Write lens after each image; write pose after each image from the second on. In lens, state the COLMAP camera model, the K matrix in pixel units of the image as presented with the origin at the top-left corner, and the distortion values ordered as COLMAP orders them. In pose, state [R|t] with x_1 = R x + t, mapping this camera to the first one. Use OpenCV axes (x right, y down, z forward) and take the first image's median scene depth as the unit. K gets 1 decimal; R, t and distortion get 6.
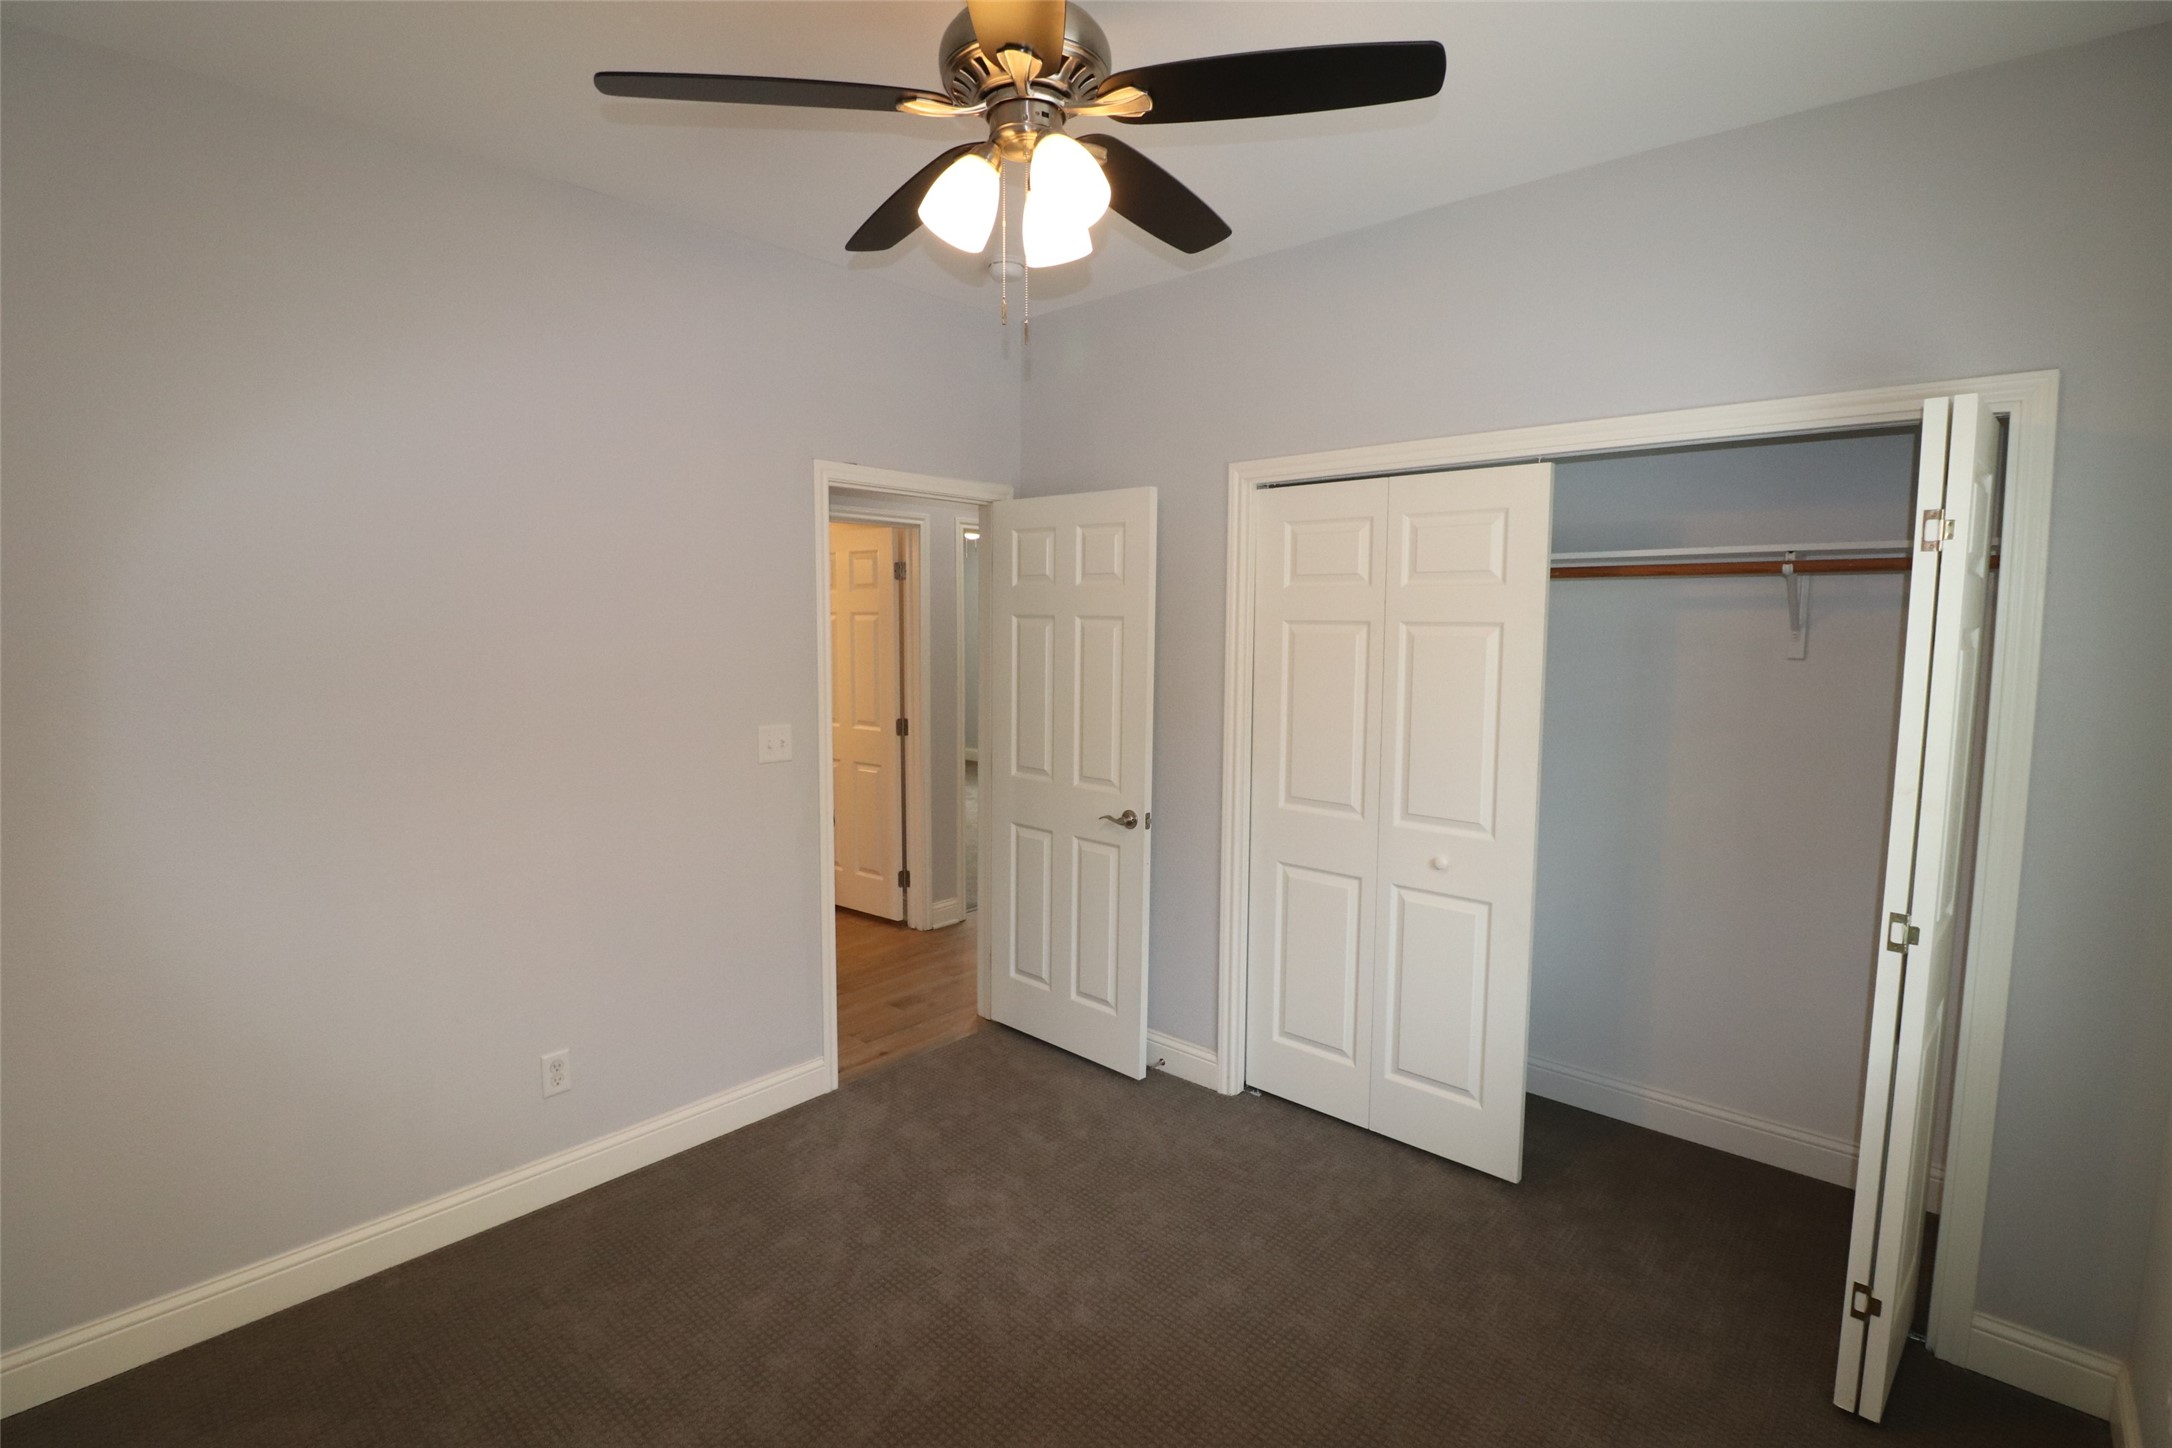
lens RADIAL K [[996.3, 0, 1089.8], [0, 996.3, 703.4], [0, 0, 1]] dist [-0.008744, -0.000521]
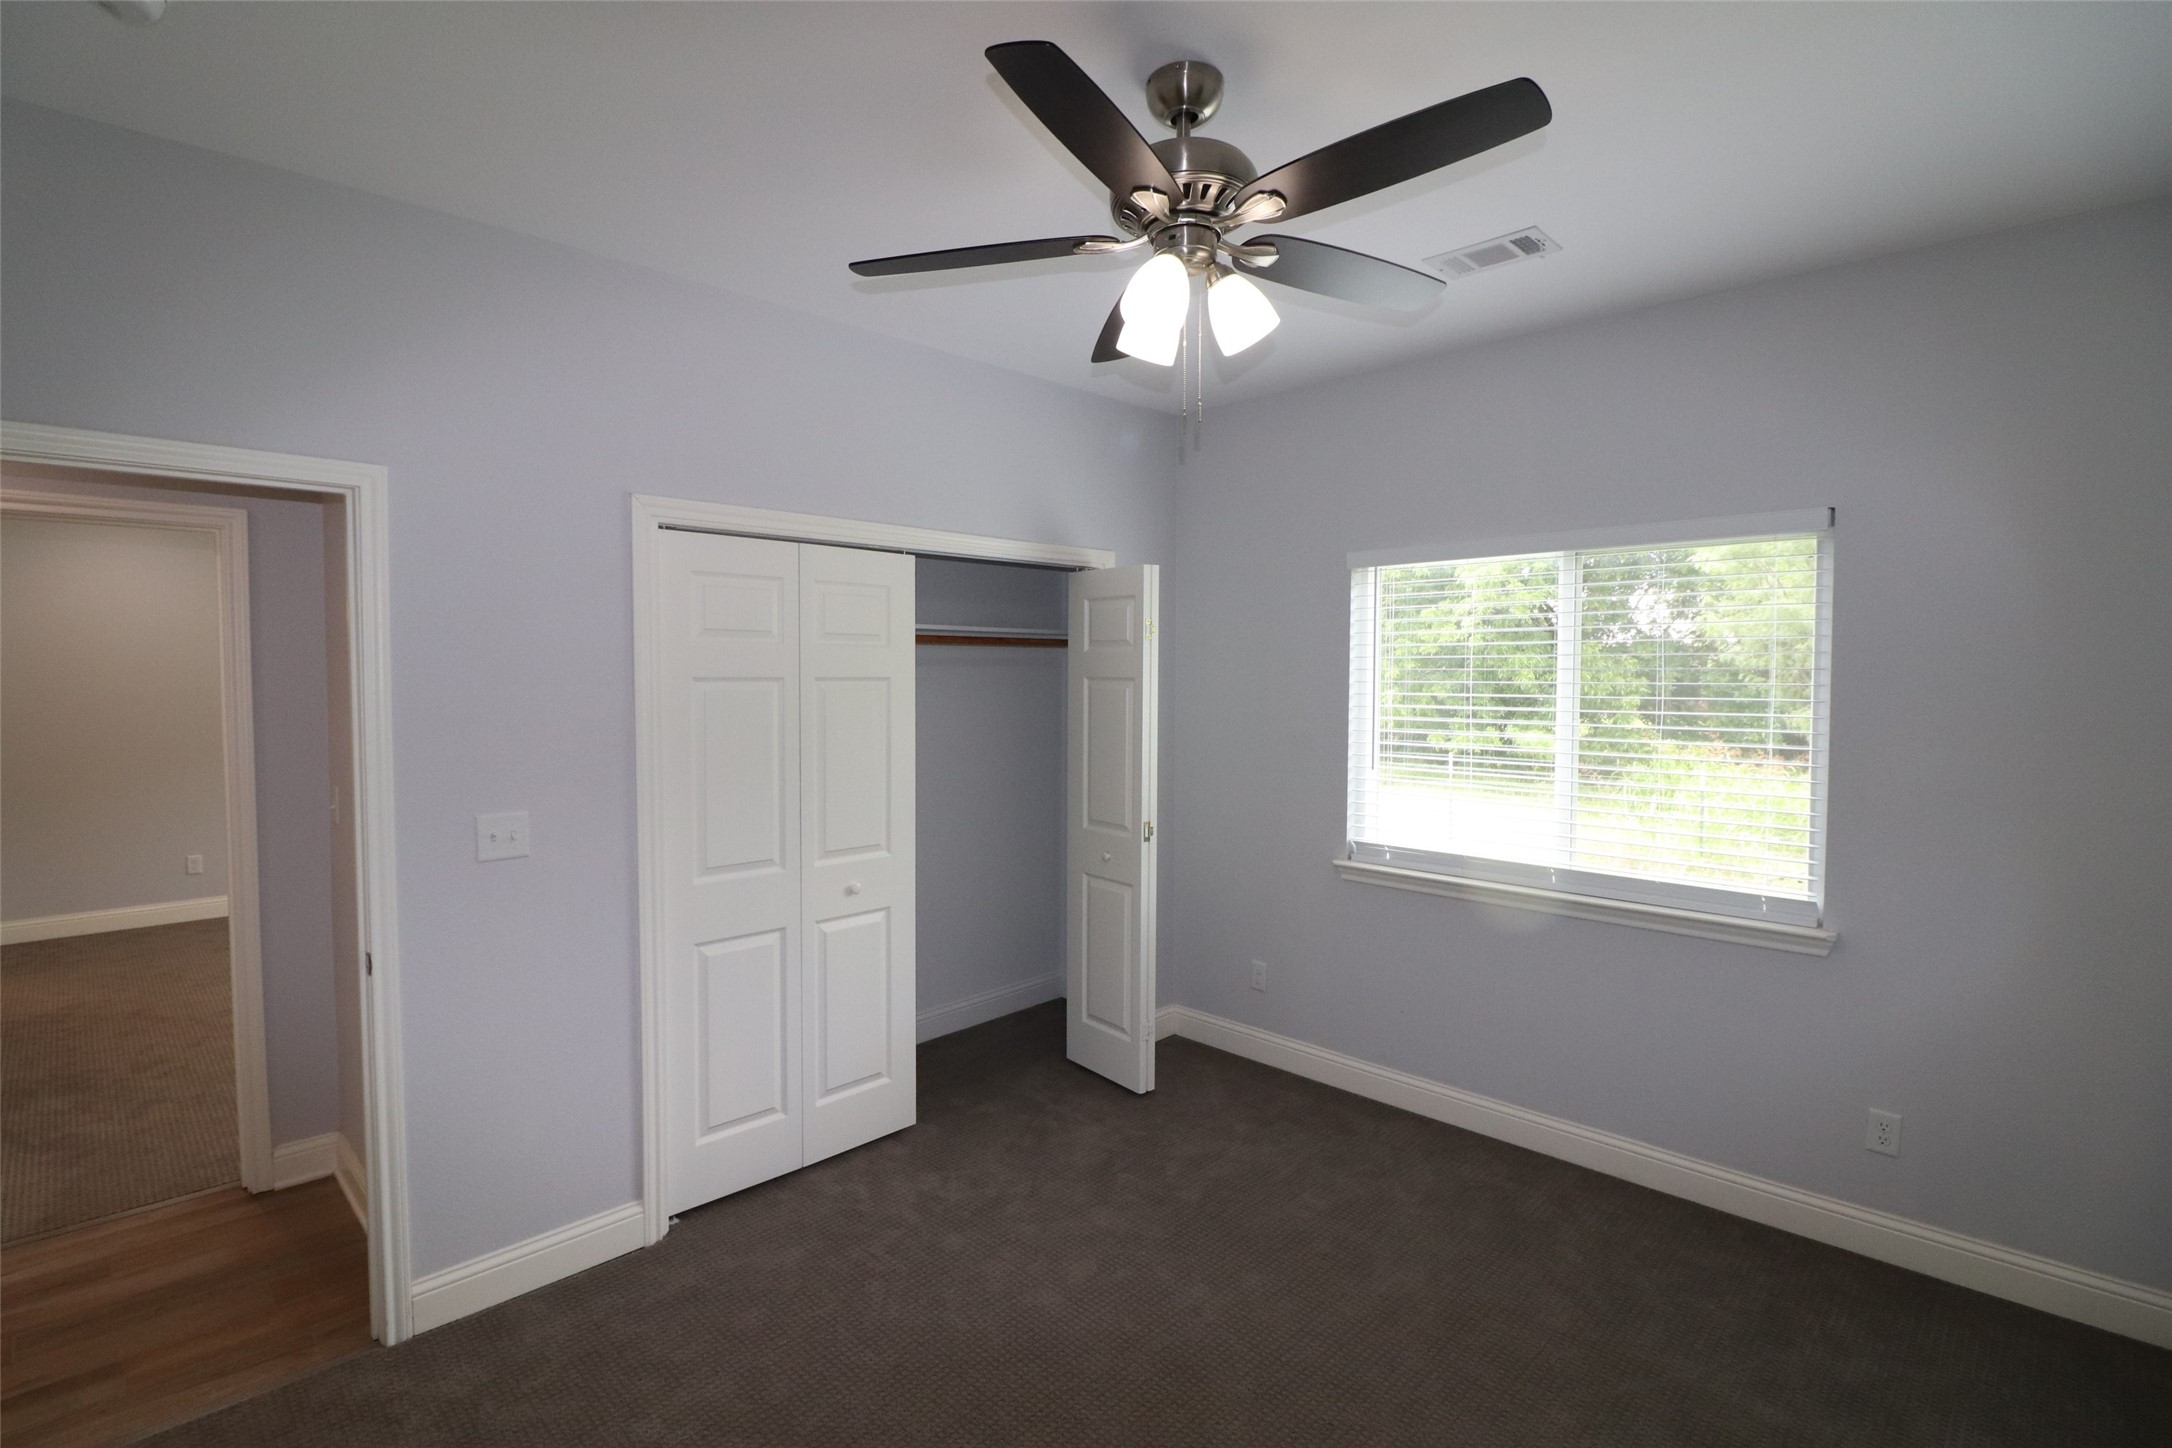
lens RADIAL K [[1005.5, 0, 1074.4], [0, 1005.5, 711.4], [0, 0, 1]] dist [-0.002250, -0.014171]
pose [[0.055940, -0.048655, 0.997248, -0.841052], [0.083849, 0.995512, 0.043867, -0.076347], [-0.994907, 0.081165, 0.059769, 0.715452]]
